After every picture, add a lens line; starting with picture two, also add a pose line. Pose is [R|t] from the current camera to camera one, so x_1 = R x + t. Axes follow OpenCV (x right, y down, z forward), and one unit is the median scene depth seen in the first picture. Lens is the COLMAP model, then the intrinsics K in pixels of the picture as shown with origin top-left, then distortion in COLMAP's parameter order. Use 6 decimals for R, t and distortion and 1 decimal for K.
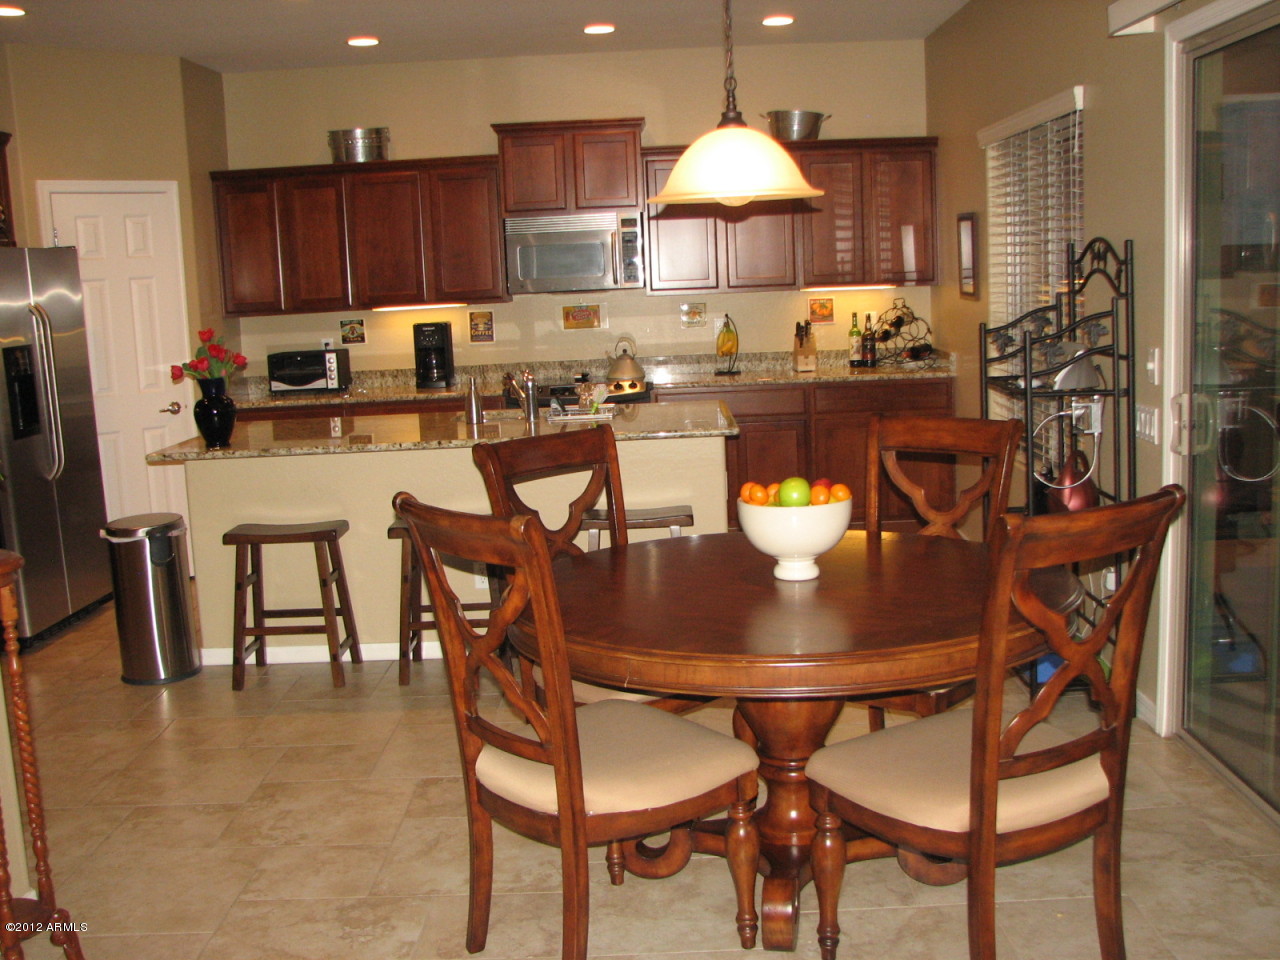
lens RADIAL K [[1384.9, 0, 640.0], [0, 1384.9, 480.0], [0, 0, 1]] dist [-0.192969, 0.281950]
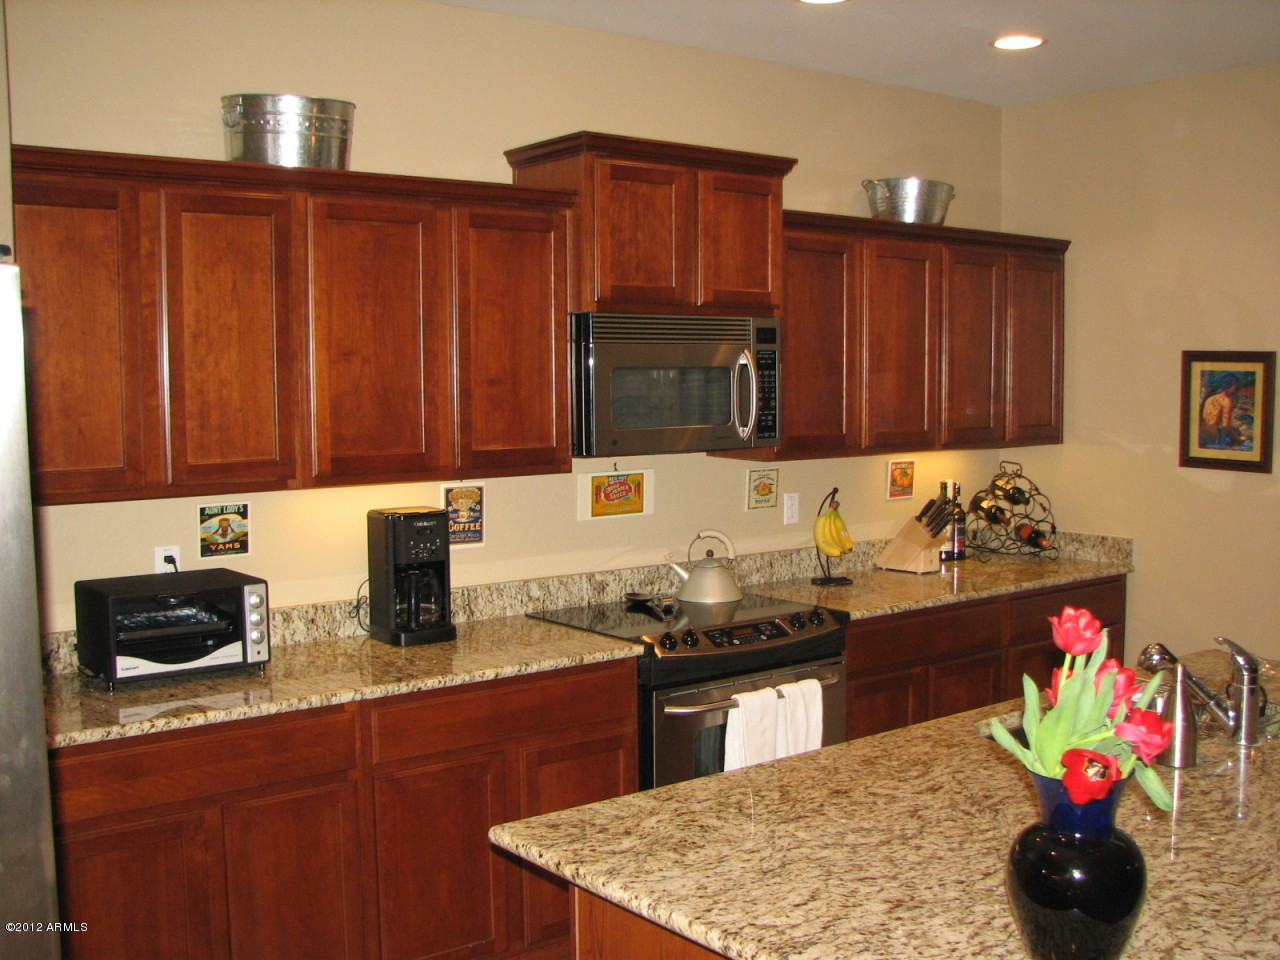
lens RADIAL K [[1384.9, 0, 640.0], [0, 1384.9, 480.0], [0, 0, 1]] dist [-0.192969, 0.281950]
pose [[0.772183, -0.007881, 0.635352, -0.407828], [0.069795, 0.994924, -0.072484, -0.084833], [-0.631556, 0.100315, 0.768813, 0.574868]]
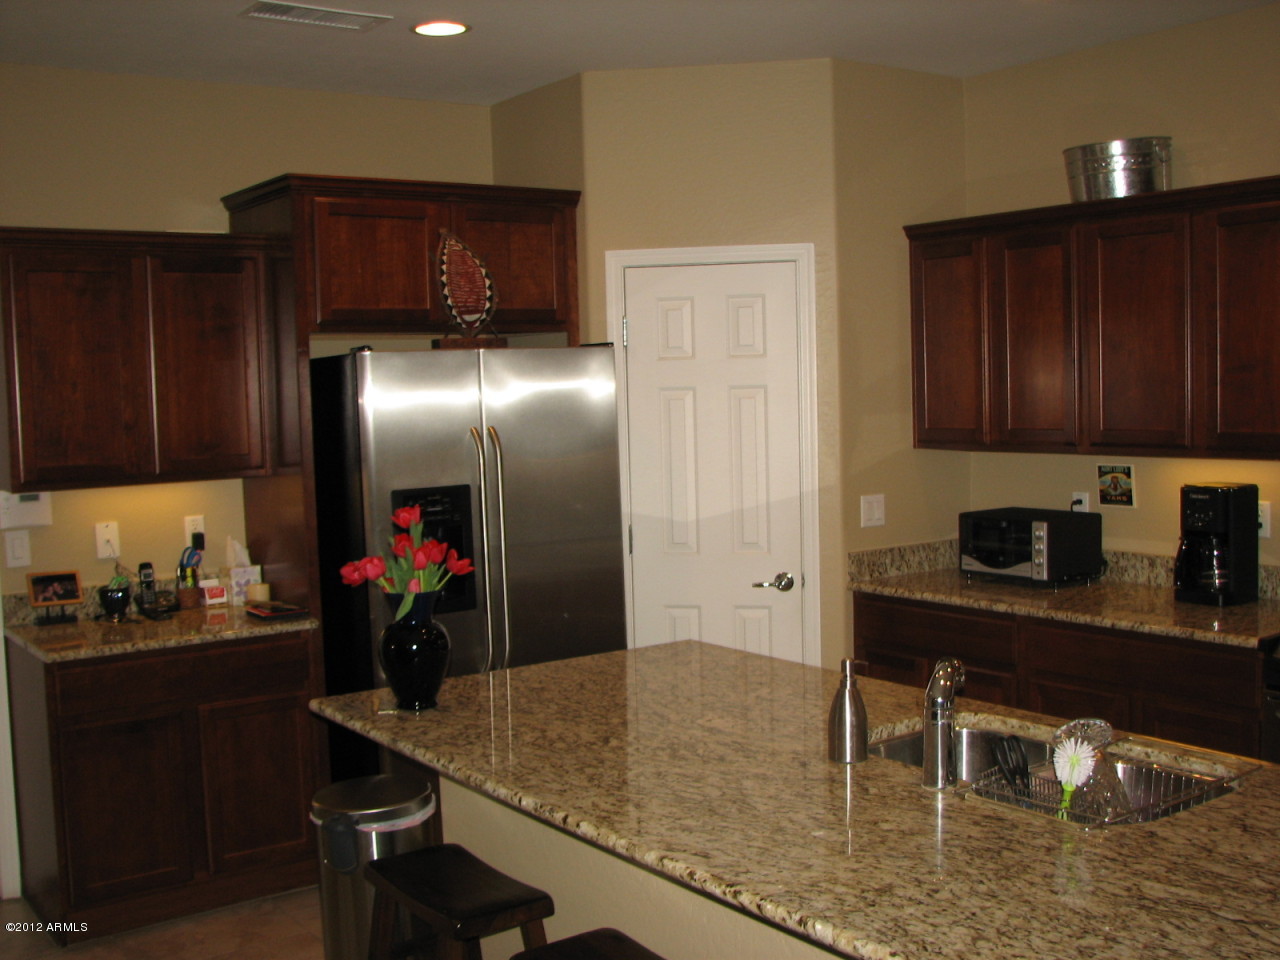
lens RADIAL K [[1384.9, 0, 640.0], [0, 1384.9, 480.0], [0, 0, 1]] dist [-0.192969, 0.281950]
pose [[0.576582, 0.079194, -0.813192, 0.153920], [-0.120337, 0.992668, 0.011349, -0.095784], [0.808129, 0.091314, 0.581885, 0.510777]]
